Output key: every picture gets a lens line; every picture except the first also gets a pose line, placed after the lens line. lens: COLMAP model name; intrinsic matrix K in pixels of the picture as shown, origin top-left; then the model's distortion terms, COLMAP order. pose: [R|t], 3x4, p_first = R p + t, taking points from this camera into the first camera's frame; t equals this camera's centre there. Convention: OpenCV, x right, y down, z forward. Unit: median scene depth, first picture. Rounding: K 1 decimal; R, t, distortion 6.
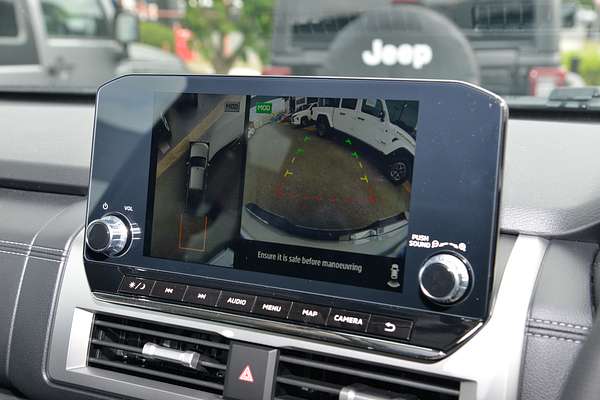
lens RADIAL K [[782.1, 0, 300.0], [0, 782.1, 200.0], [0, 0, 1]] dist [0.010639, 0.896653]
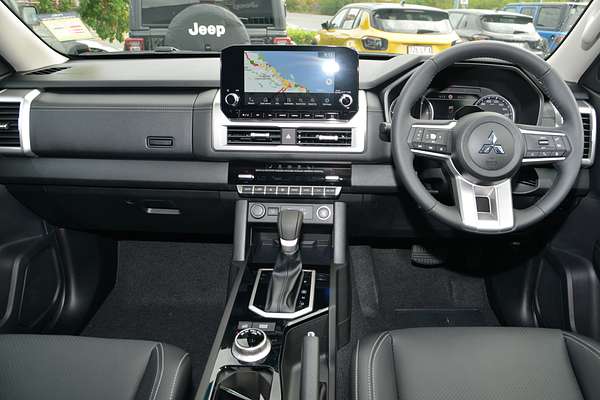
lens RADIAL K [[501.8, 0, 300.0], [0, 501.8, 200.0], [0, 0, 1]] dist [-0.203990, 0.159419]
pose [[0.905839, -0.139539, 0.399981, -0.819590], [0.072628, 0.981368, 0.177883, 0.102252], [-0.417350, -0.132083, 0.899096, -0.860363]]
